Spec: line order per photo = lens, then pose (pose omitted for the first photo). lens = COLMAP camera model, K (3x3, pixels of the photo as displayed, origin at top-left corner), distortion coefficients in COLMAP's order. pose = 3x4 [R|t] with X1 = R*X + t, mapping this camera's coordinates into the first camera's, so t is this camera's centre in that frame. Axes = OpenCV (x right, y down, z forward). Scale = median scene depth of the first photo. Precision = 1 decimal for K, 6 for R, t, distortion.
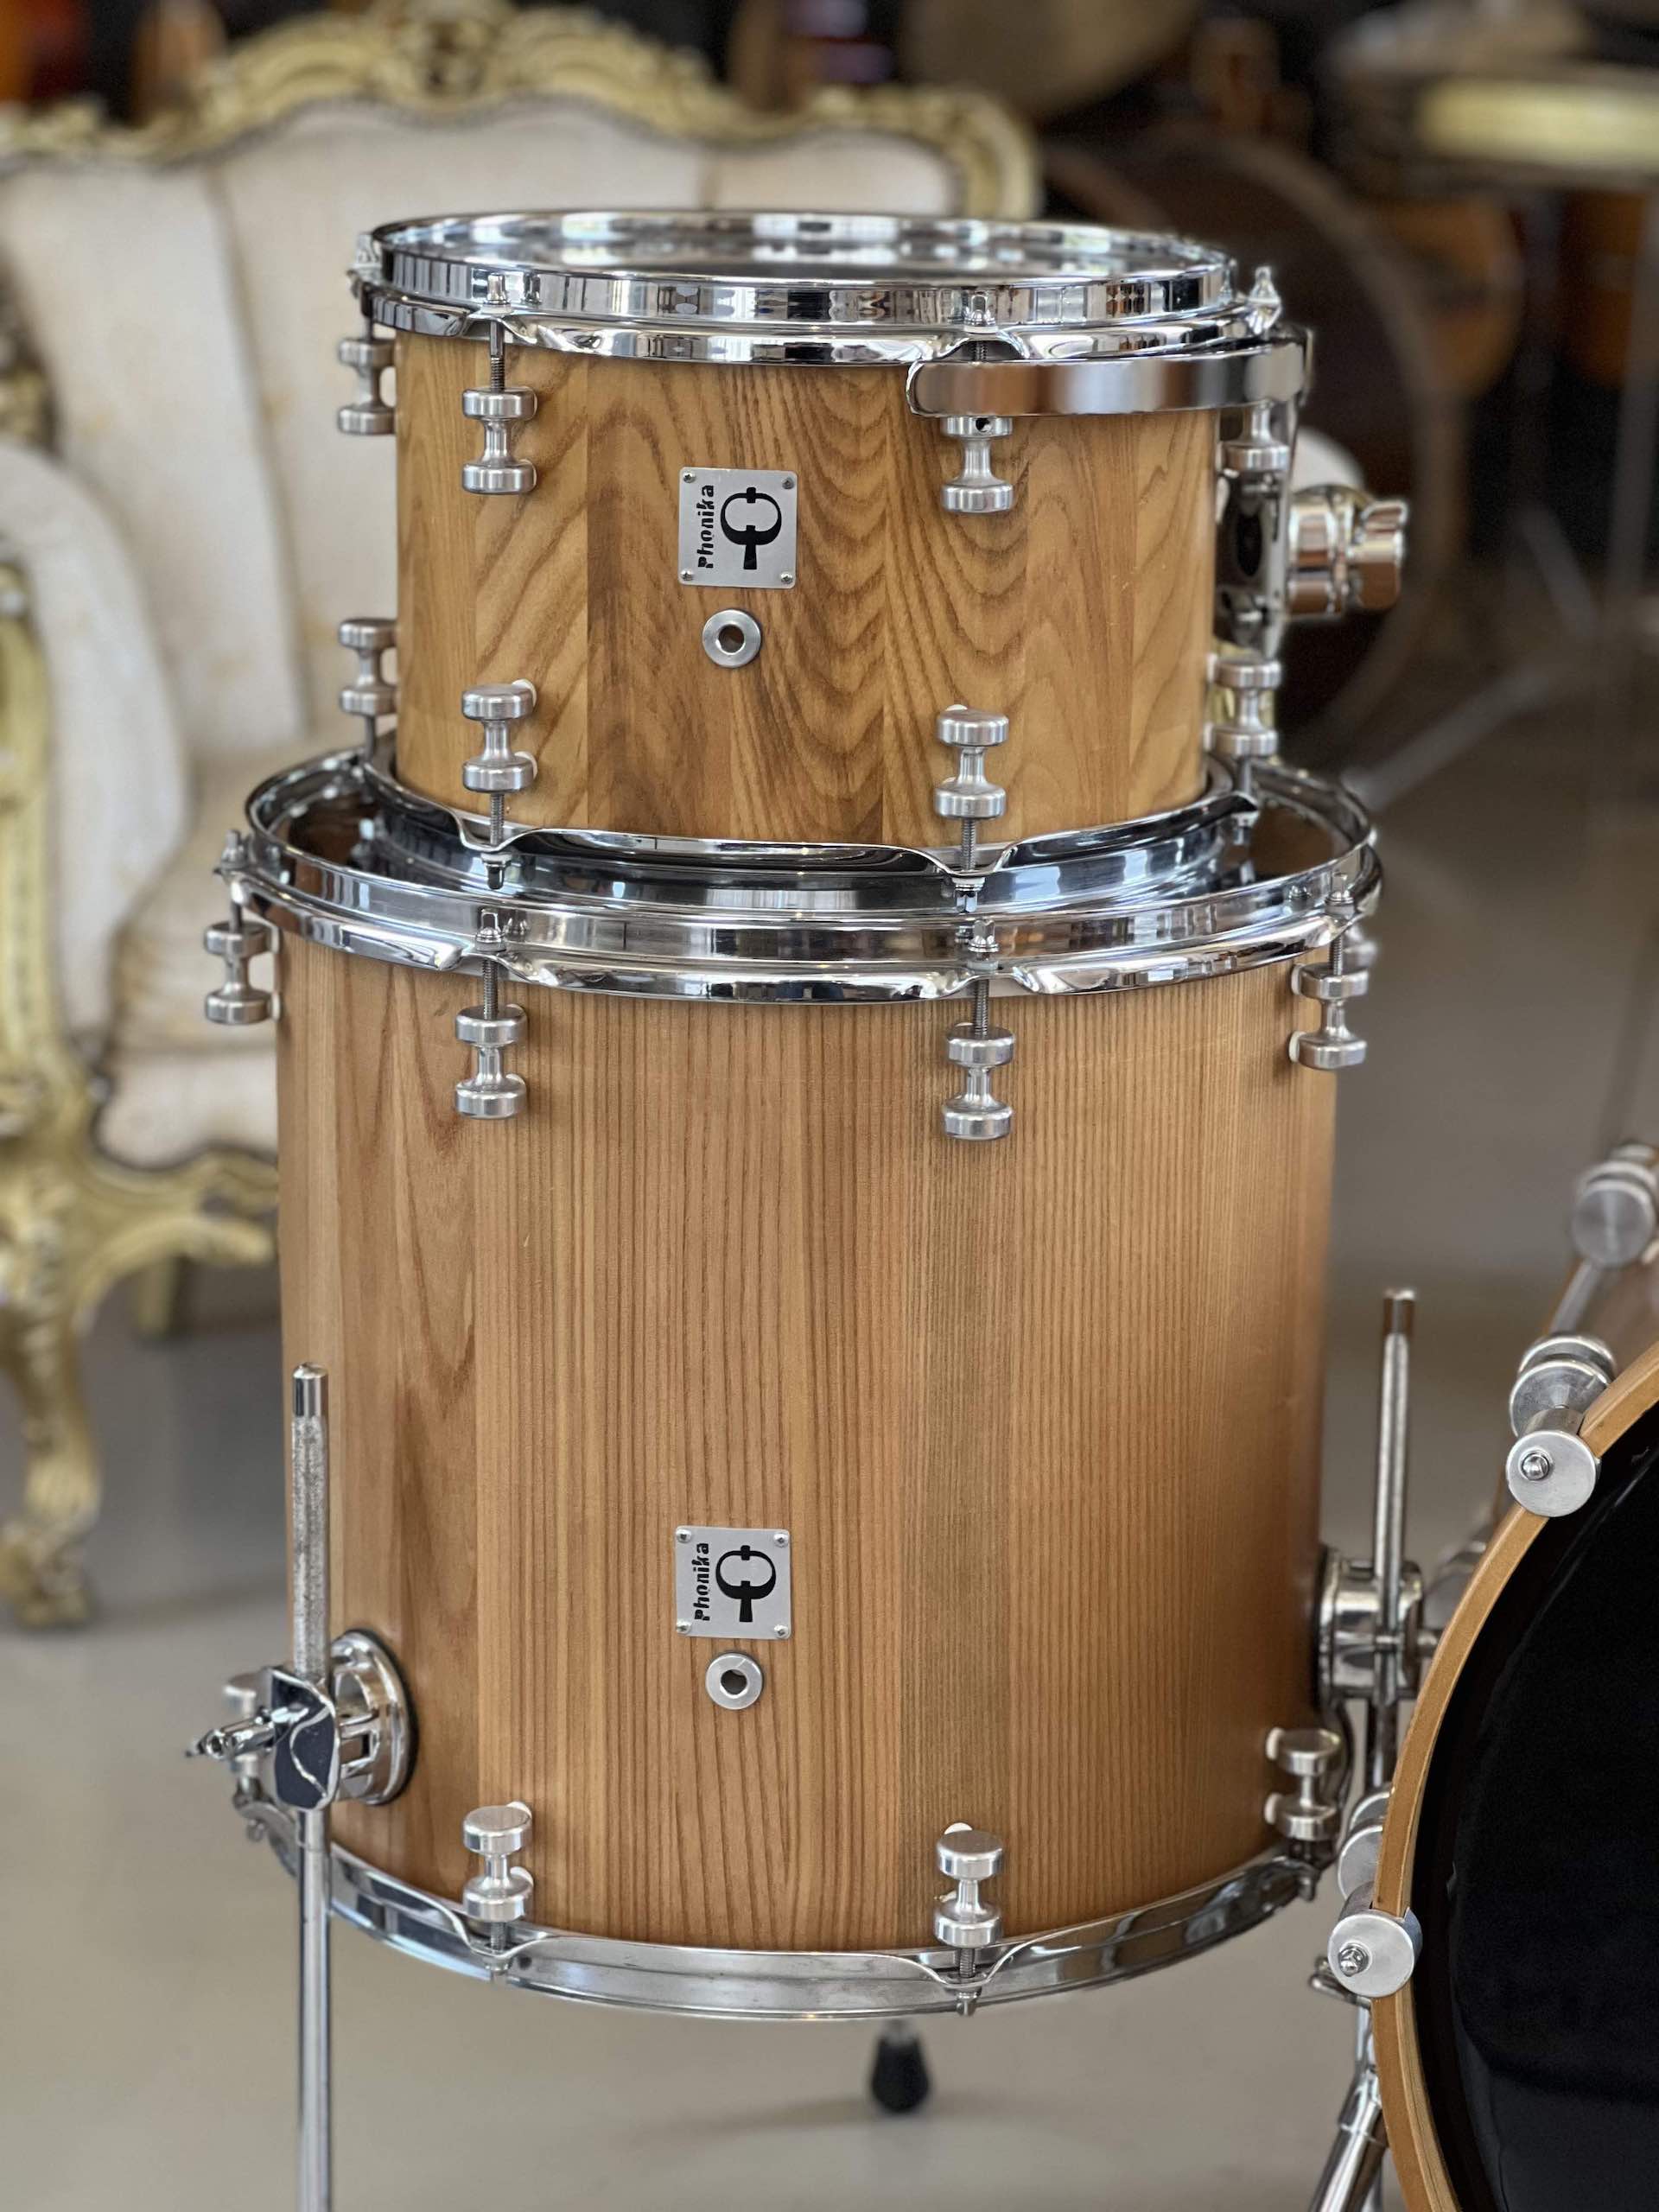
lens RADIAL K [[5115.6, 0, 825.6], [0, 5115.6, 1040.5], [0, 0, 1]] dist [-0.443506, 11.792937]
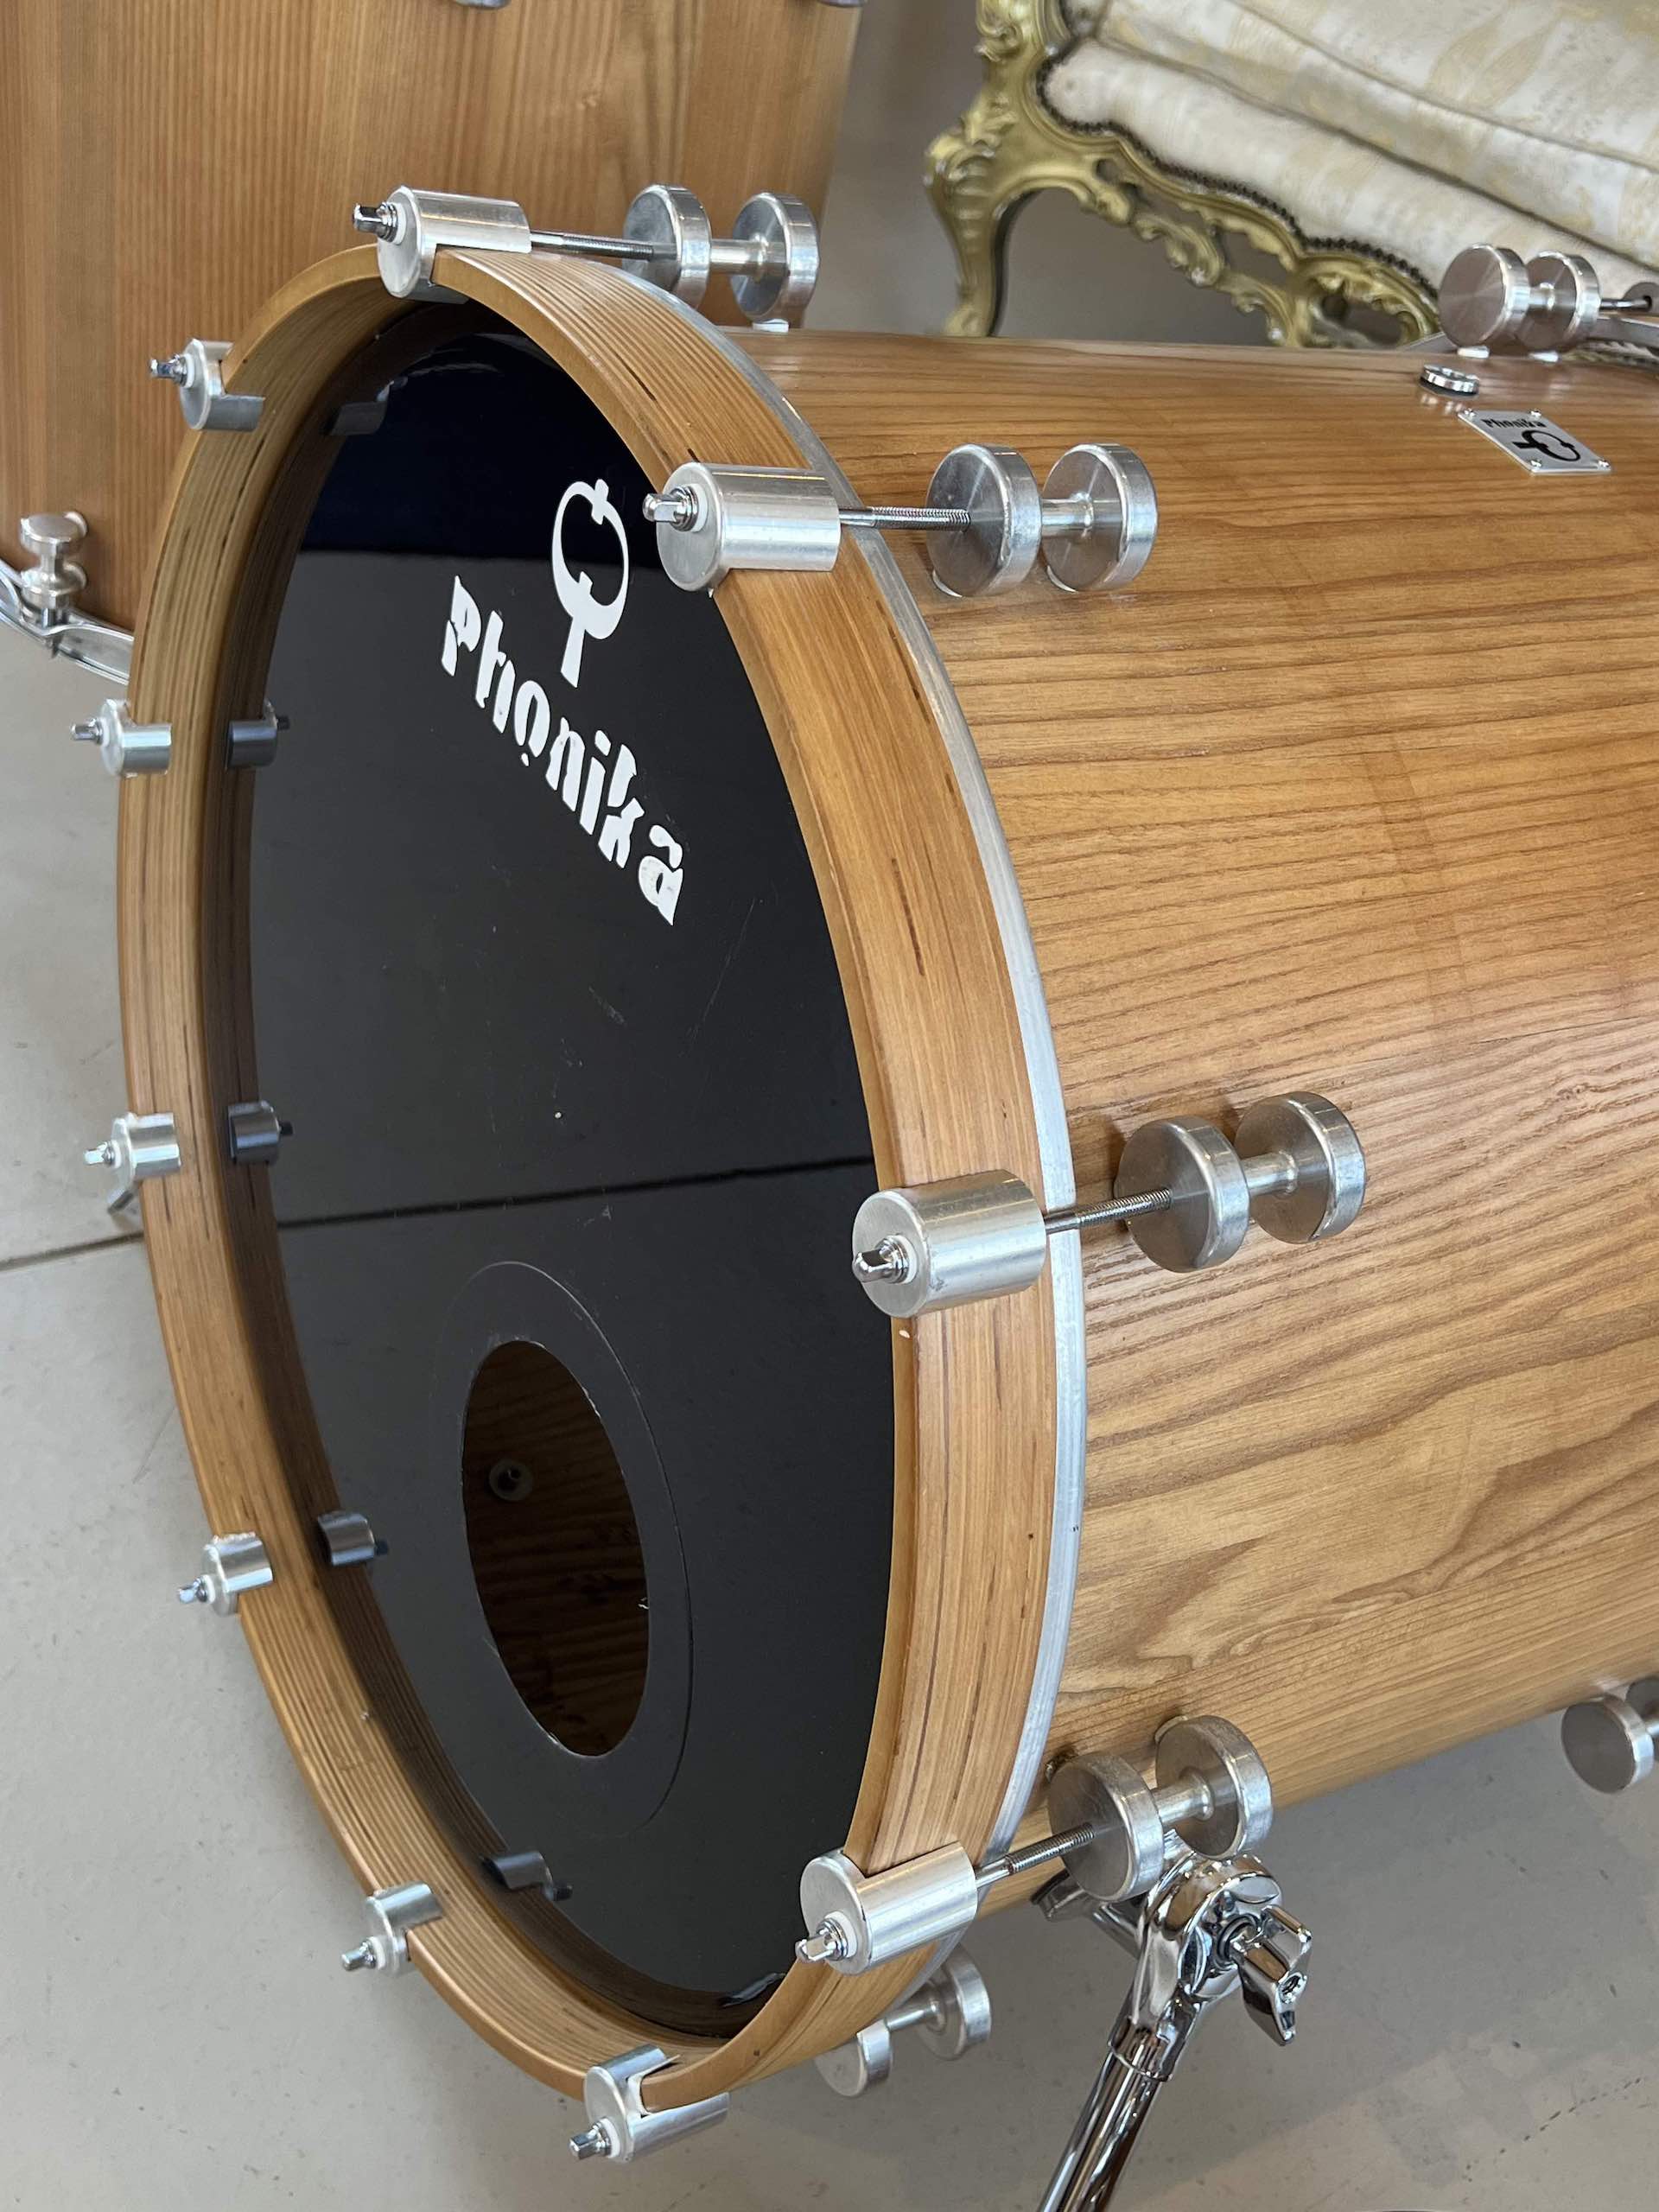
lens RADIAL K [[2546.7, 0, 829.5], [0, 2546.7, 1106.0], [0, 0, 1]] dist [0.120173, -0.317018]
pose [[0.664502, 0.546727, -0.509437, 0.555585], [-0.343907, 0.828970, 0.441063, -0.066823], [0.663449, -0.117888, 0.738876, 0.656422]]
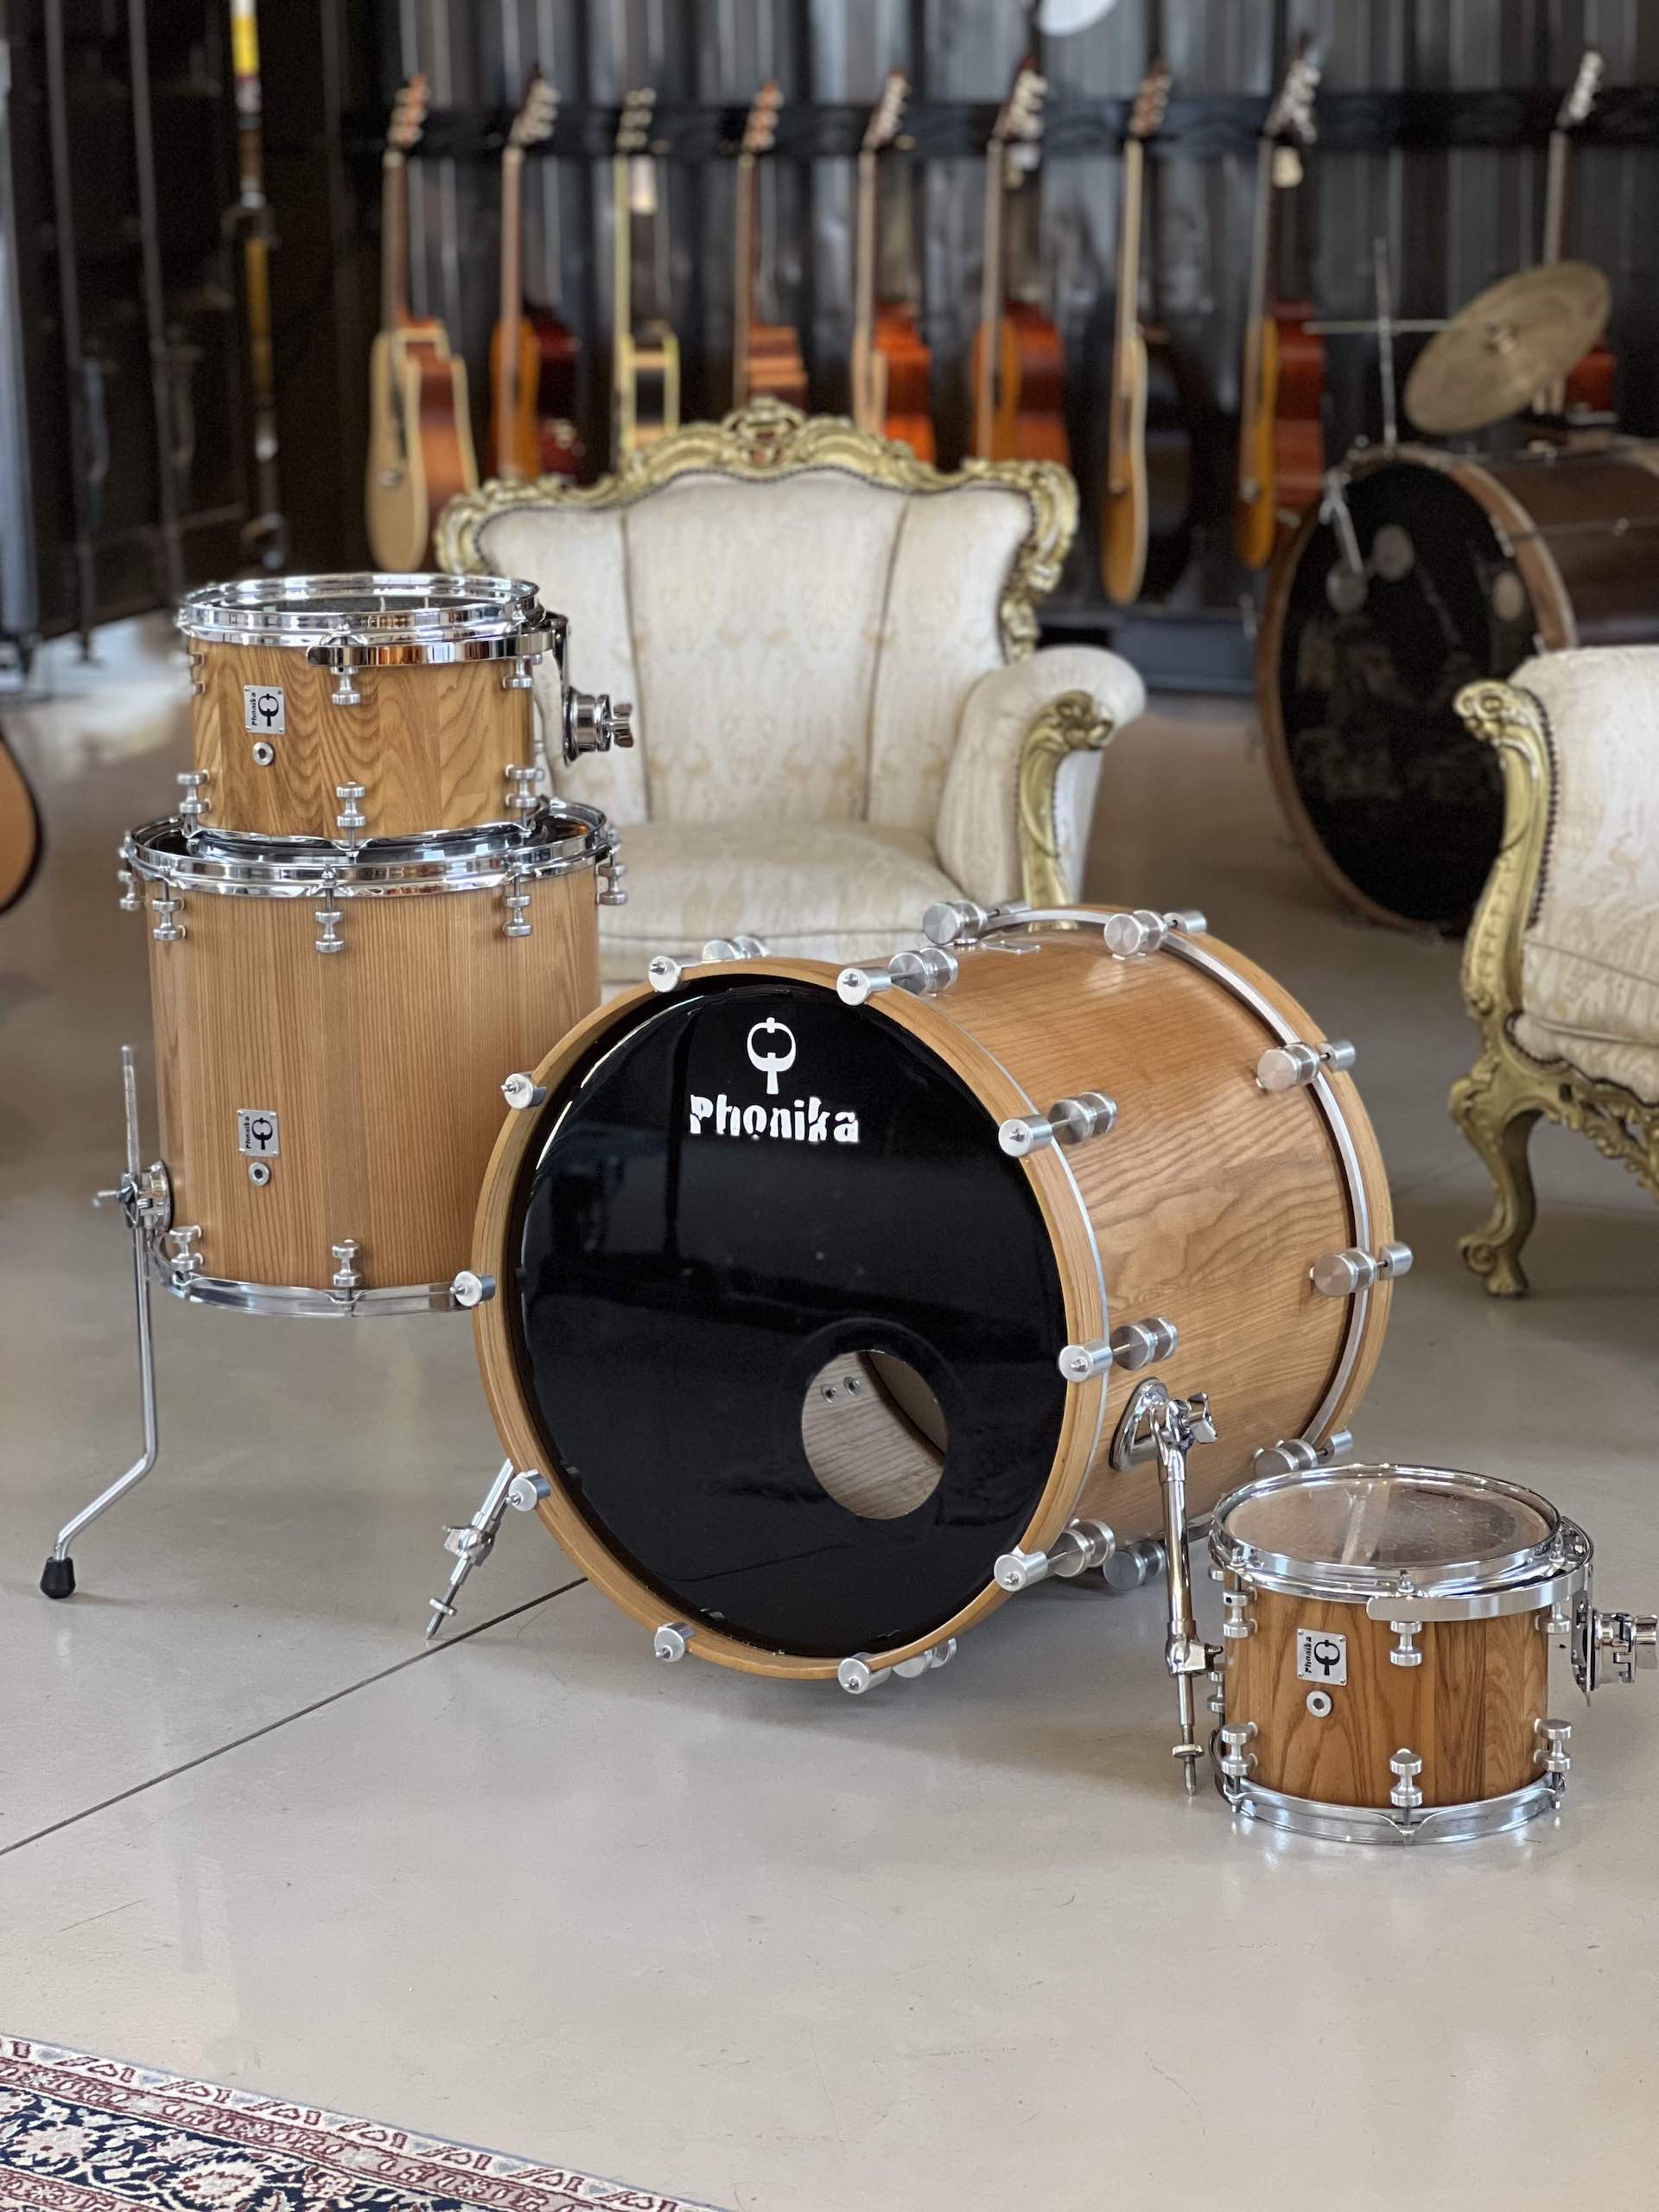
lens RADIAL K [[5115.6, 0, 825.6], [0, 5115.6, 1040.5], [0, 0, 1]] dist [-0.443506, 11.792937]
pose [[0.939913, 0.034892, -0.339627, 1.088770], [-0.046685, 0.998555, -0.026612, 0.115101], [0.338208, 0.040868, 0.940184, -1.248342]]
